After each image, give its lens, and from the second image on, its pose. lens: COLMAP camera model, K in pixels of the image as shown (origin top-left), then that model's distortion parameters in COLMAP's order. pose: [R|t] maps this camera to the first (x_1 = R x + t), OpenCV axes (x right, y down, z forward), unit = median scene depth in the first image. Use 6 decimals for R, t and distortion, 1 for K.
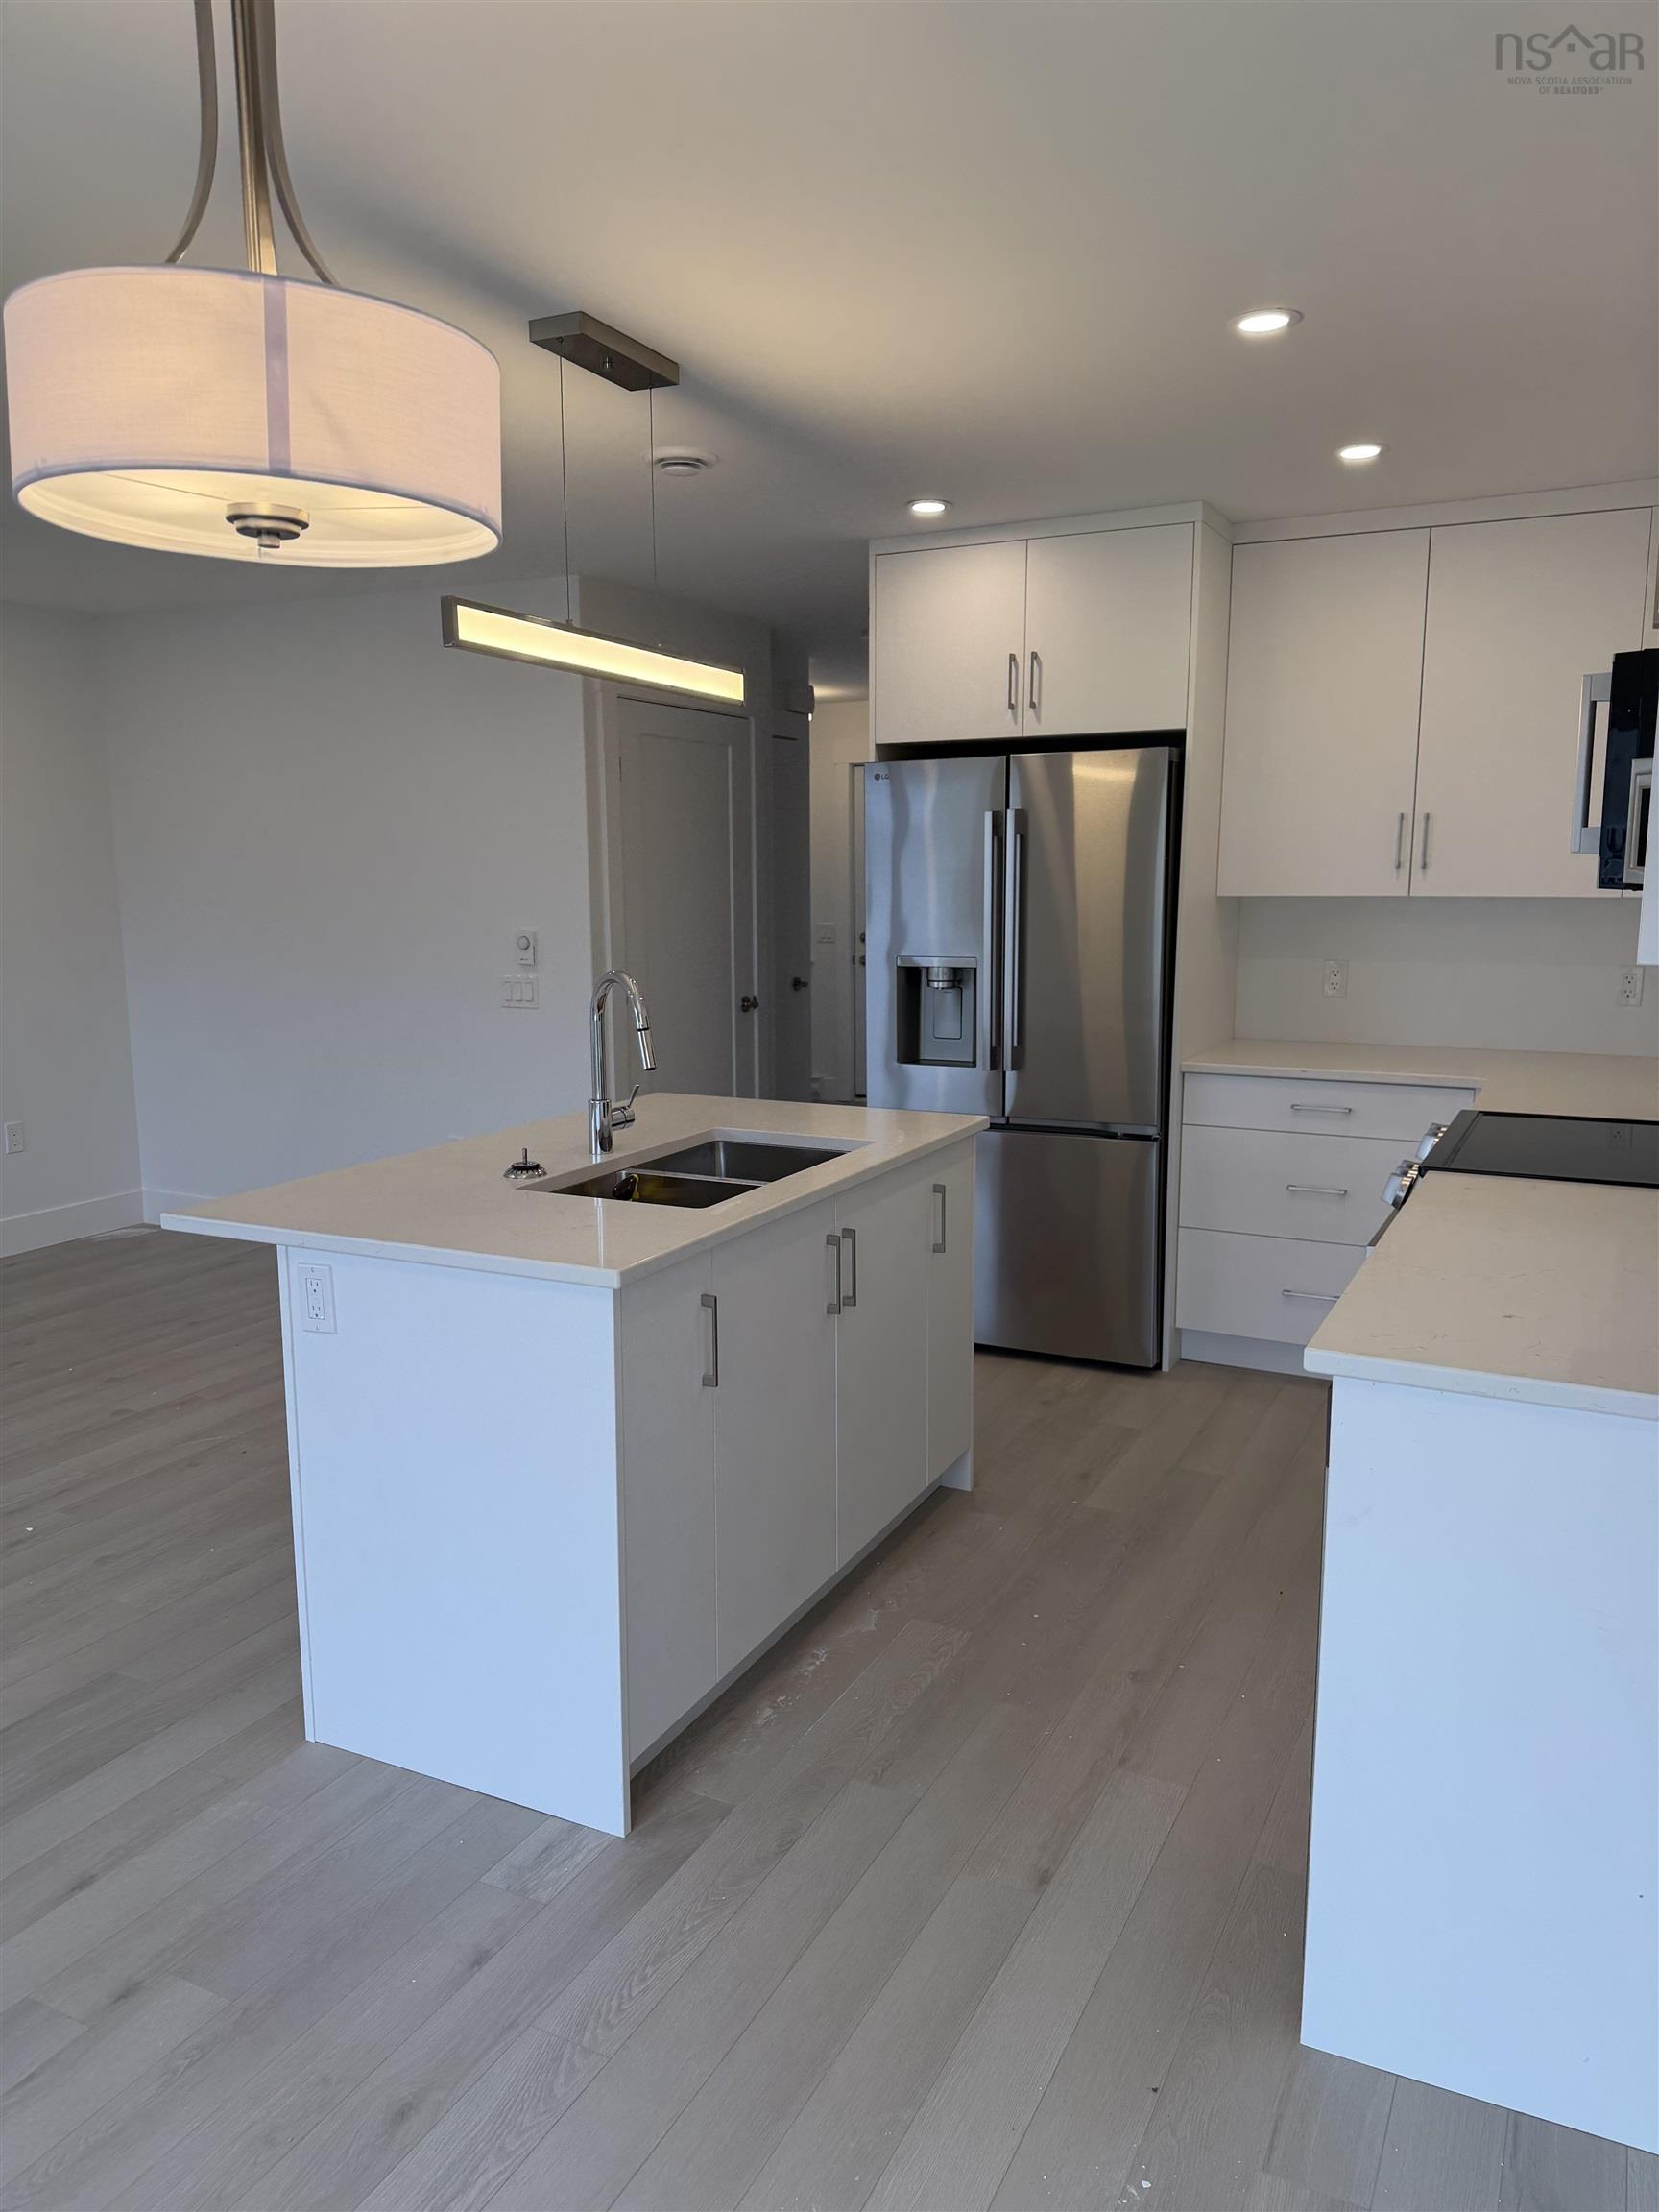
lens RADIAL K [[1557.8, 0, 830.1], [0, 1557.8, 1103.9], [0, 0, 1]] dist [0.020533, -0.006848]
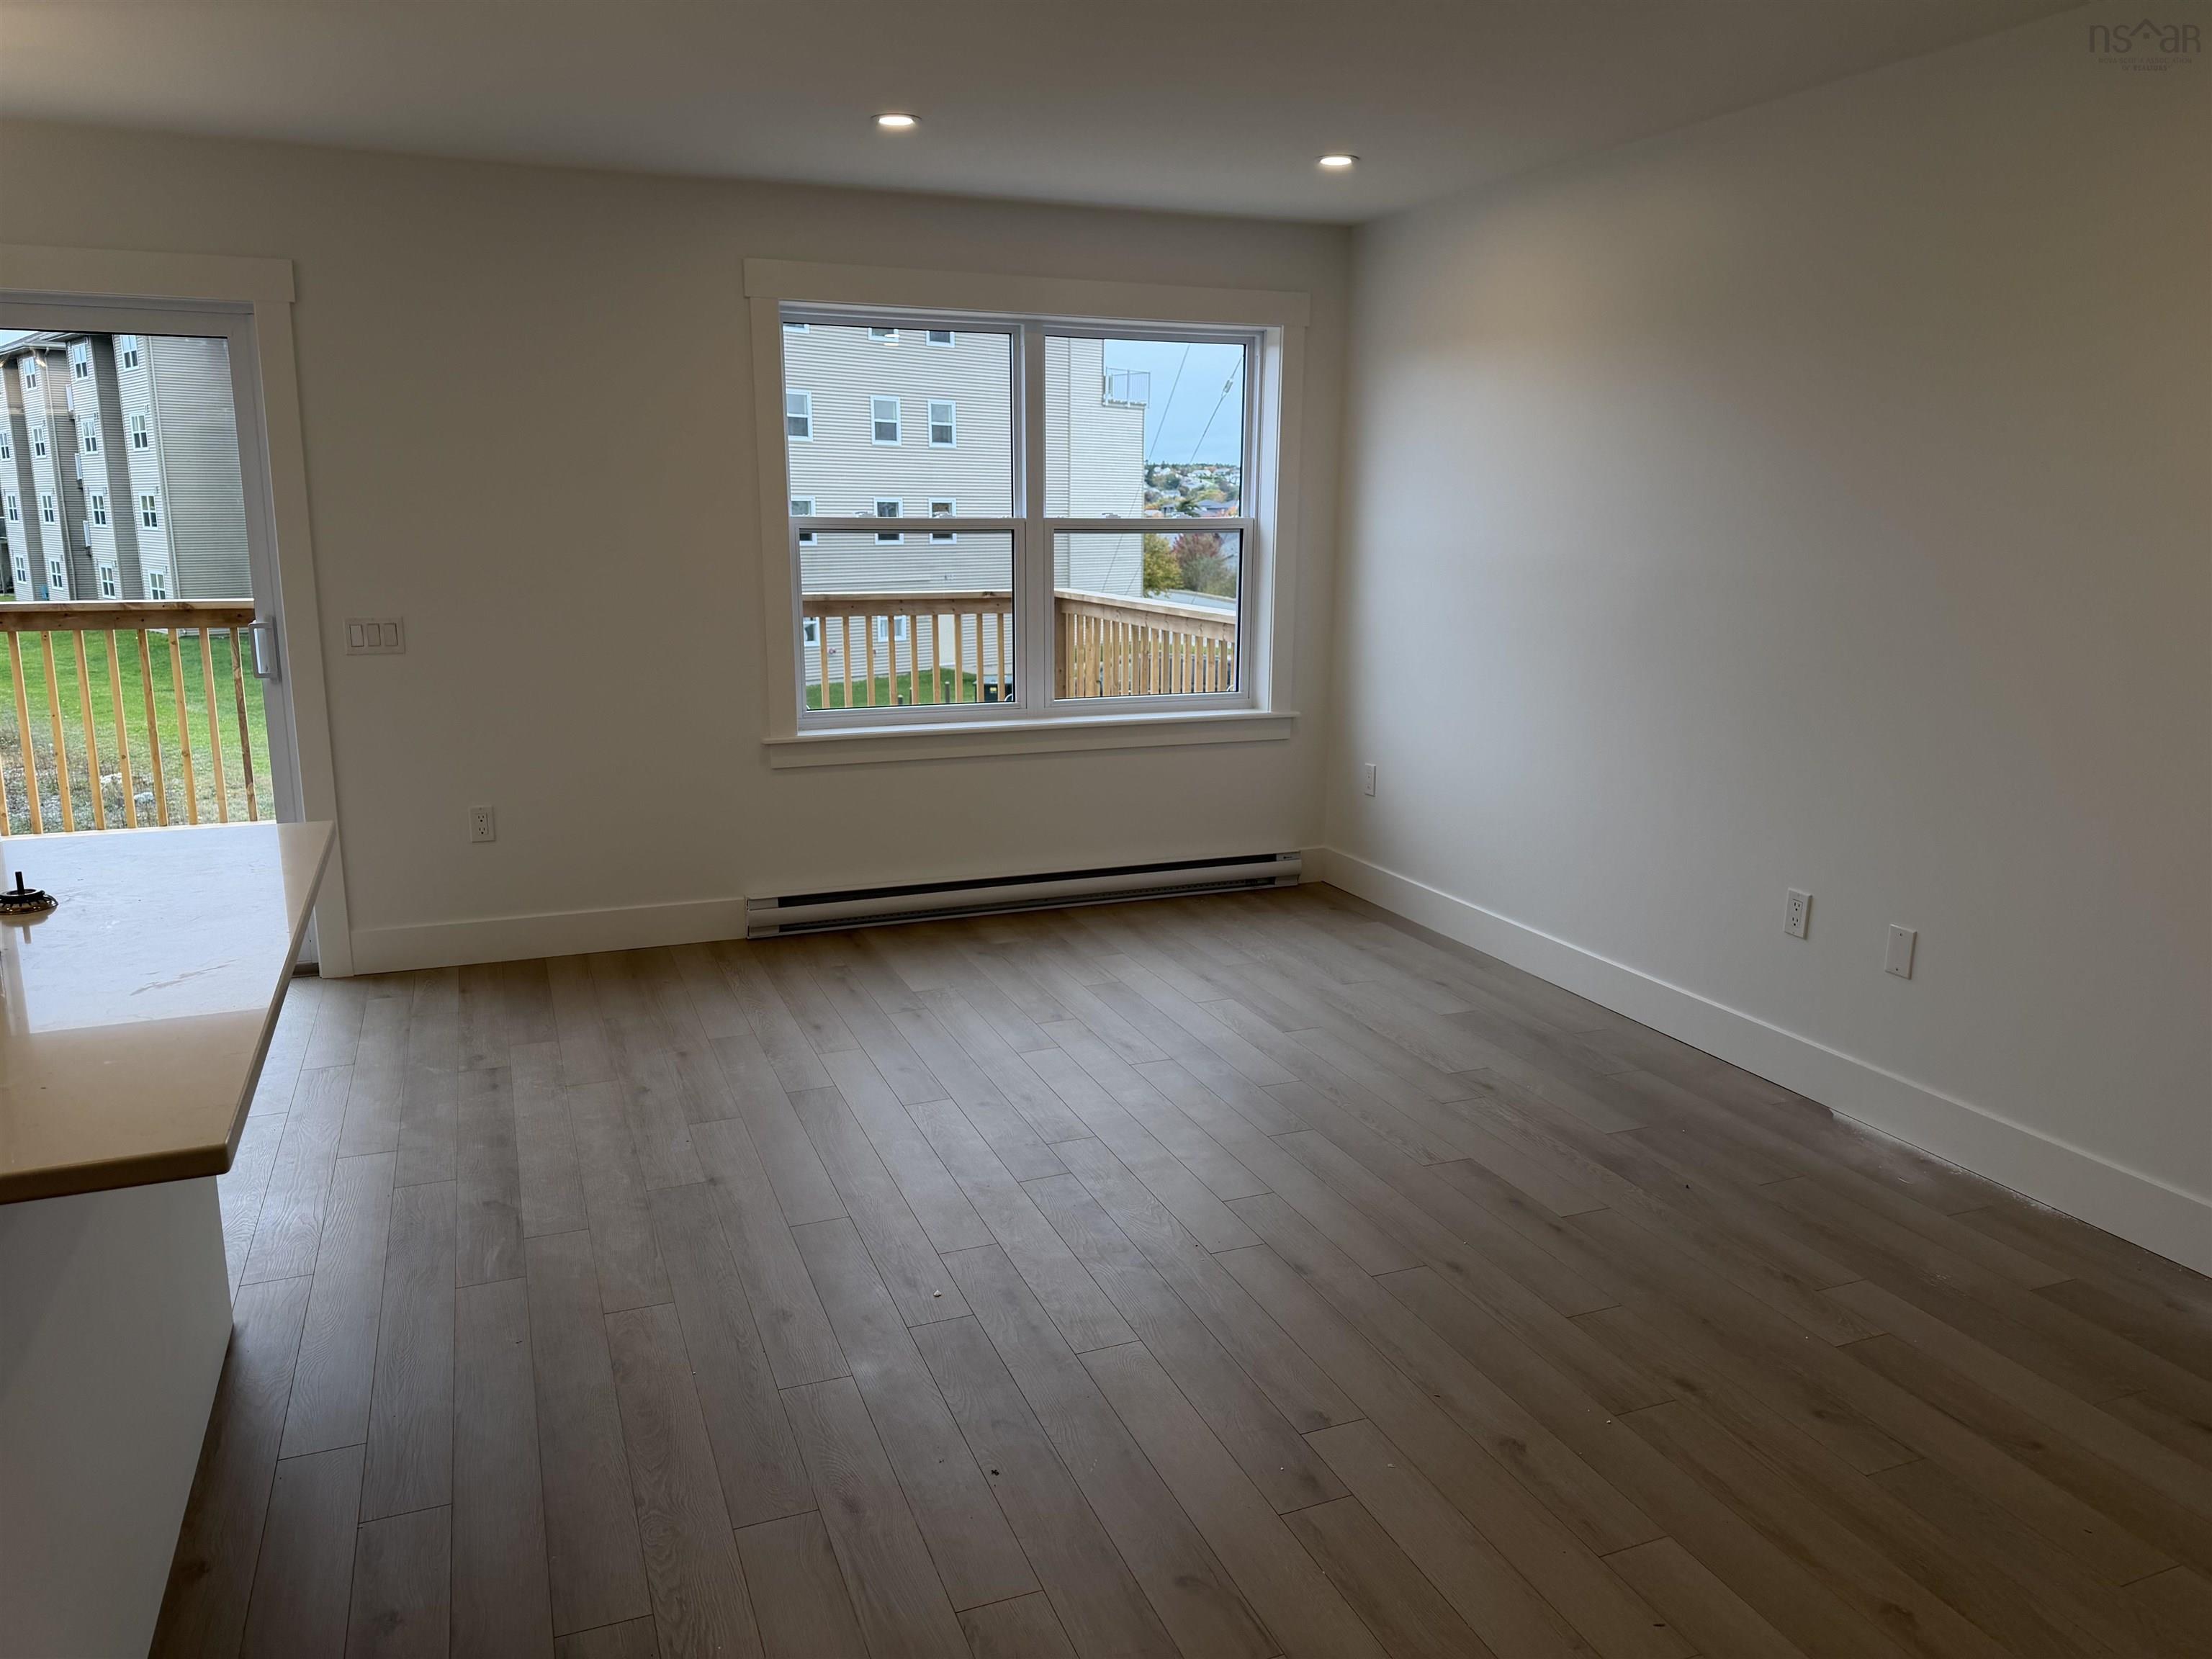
lens RADIAL K [[1557.8, 0, 1105.8], [0, 1557.8, 827.3], [0, 0, 1]] dist [0.020533, -0.006848]
pose [[-0.664458, 0.145779, -0.732970, 0.001850], [-0.121640, 0.946614, 0.298541, -0.176015], [0.737360, 0.287526, -0.611252, 1.193402]]
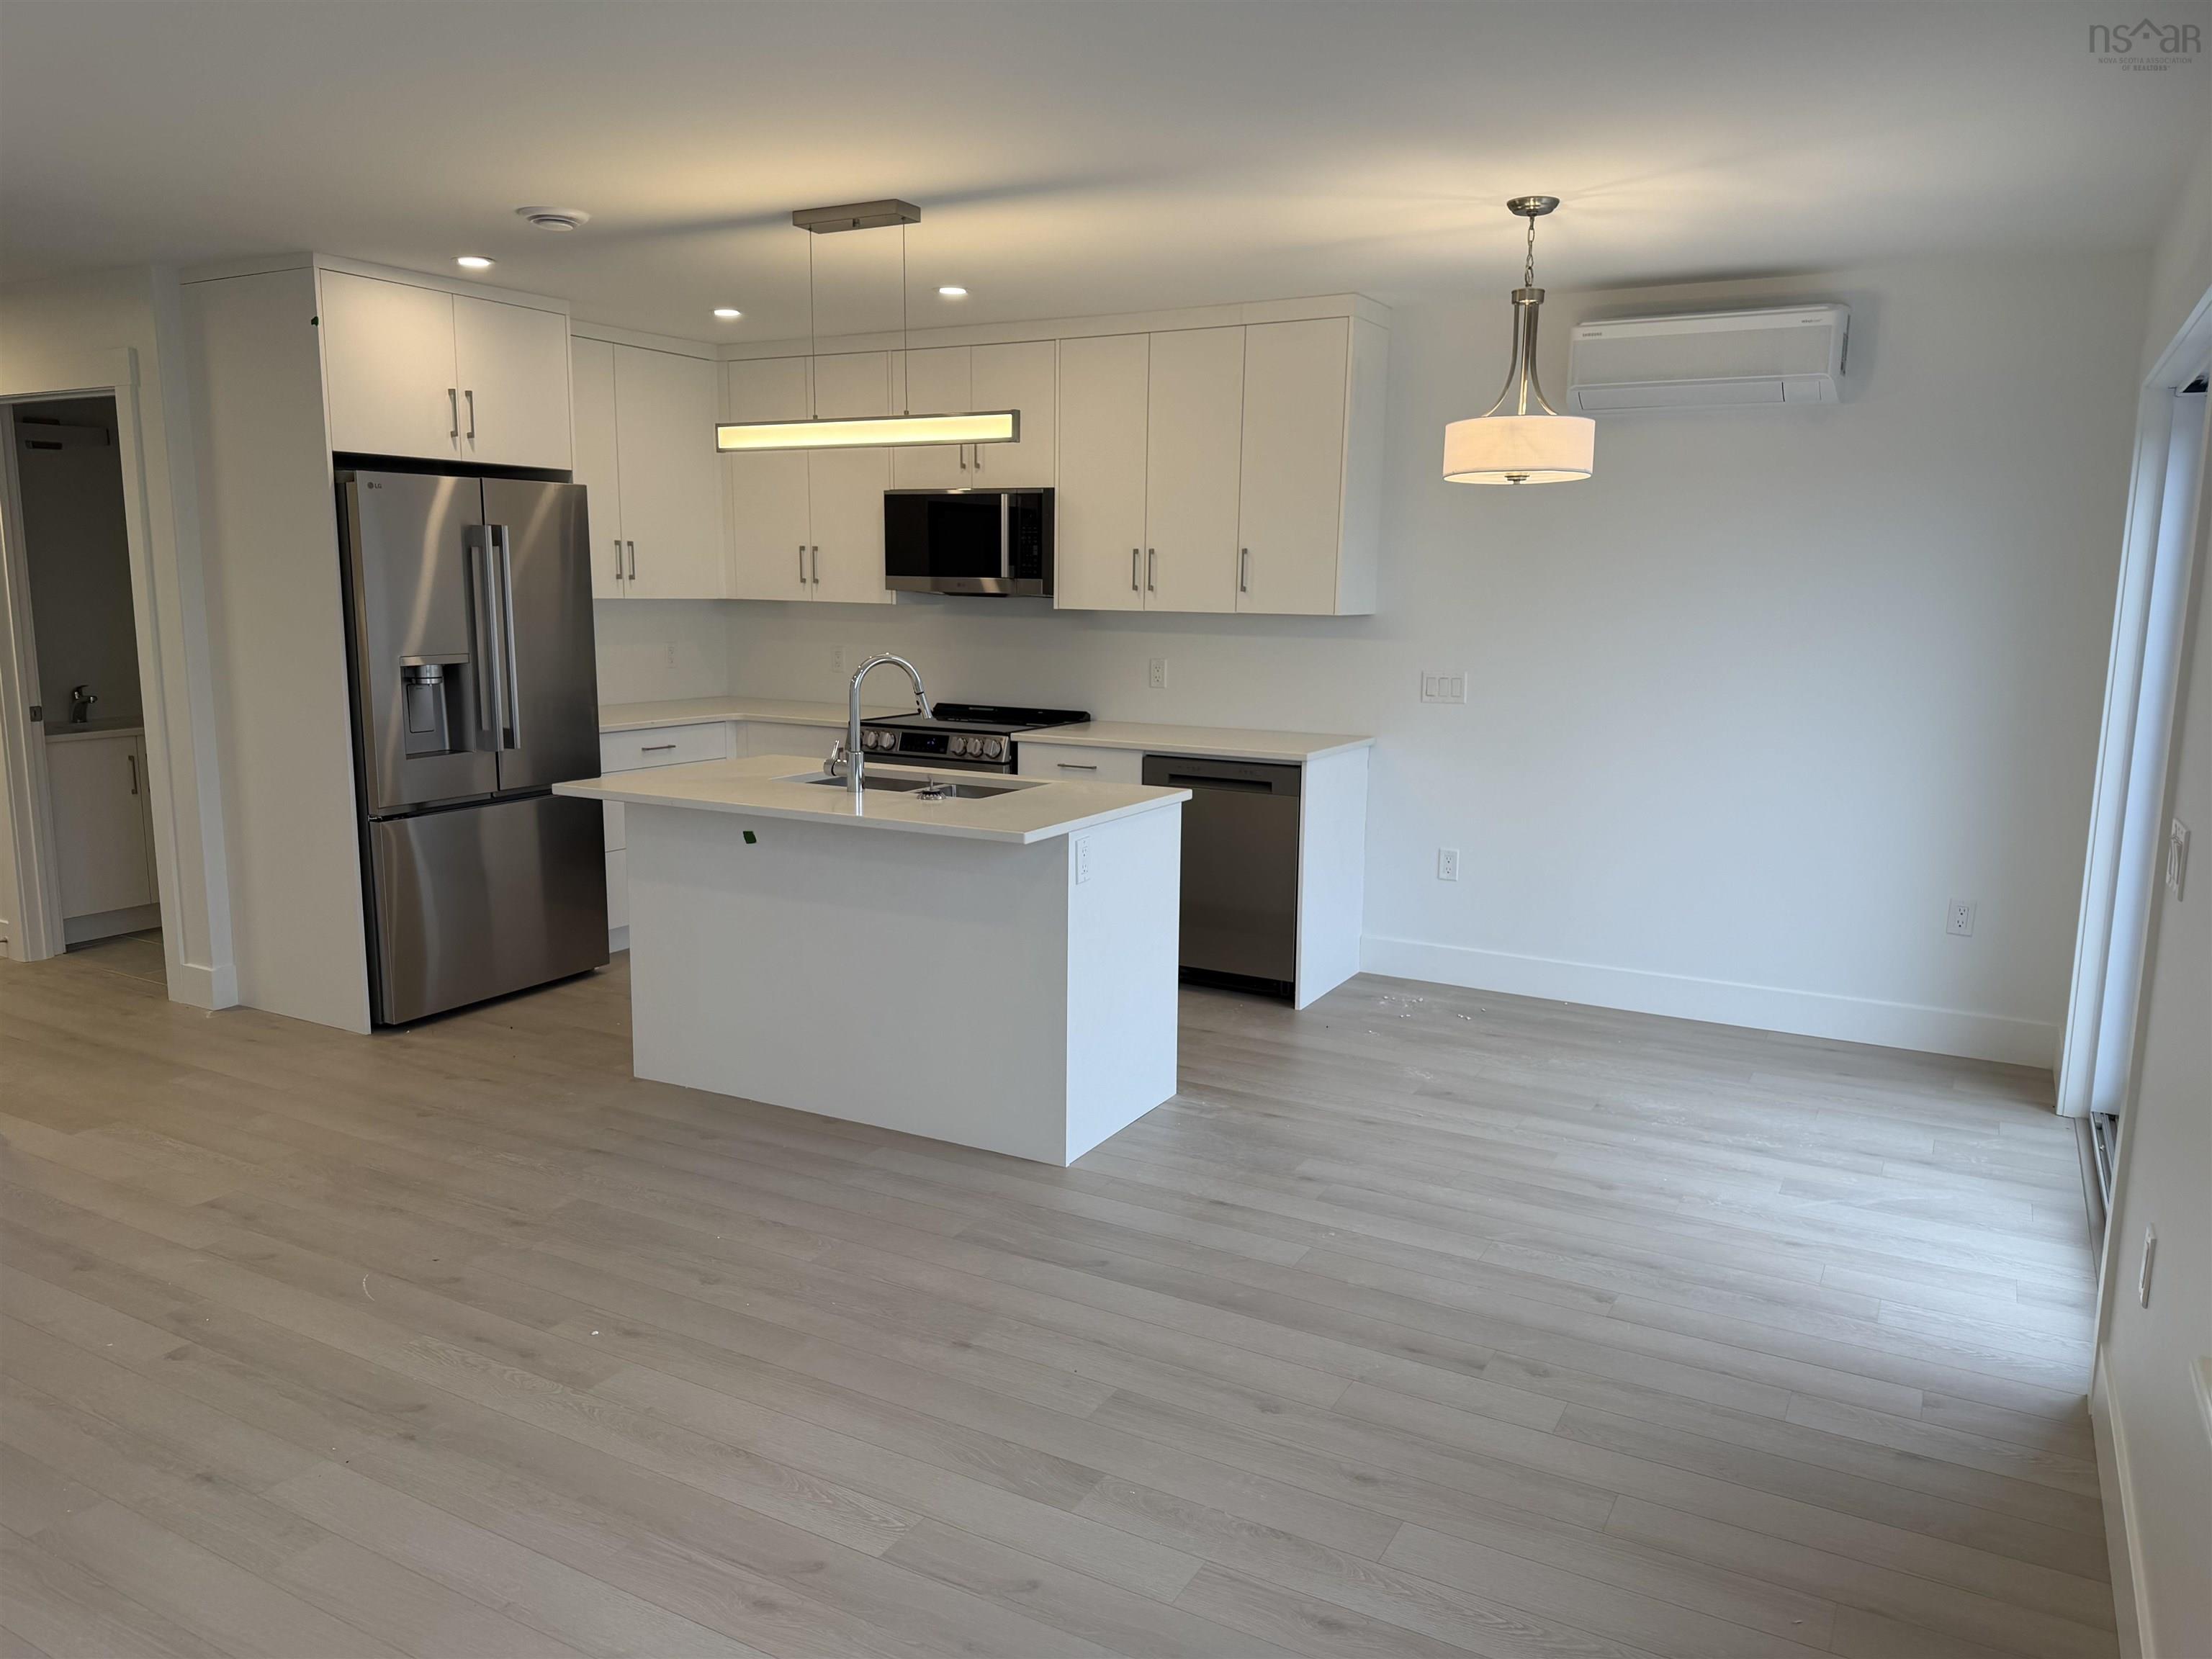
lens RADIAL K [[1557.8, 0, 1104.5], [0, 1557.8, 828.9], [0, 0, 1]] dist [0.020533, -0.006848]
pose [[0.049591, -0.162122, 0.985524, -1.049026], [0.144853, 0.977473, 0.153509, -0.079587], [-0.988210, 0.135143, 0.071957, 0.489063]]
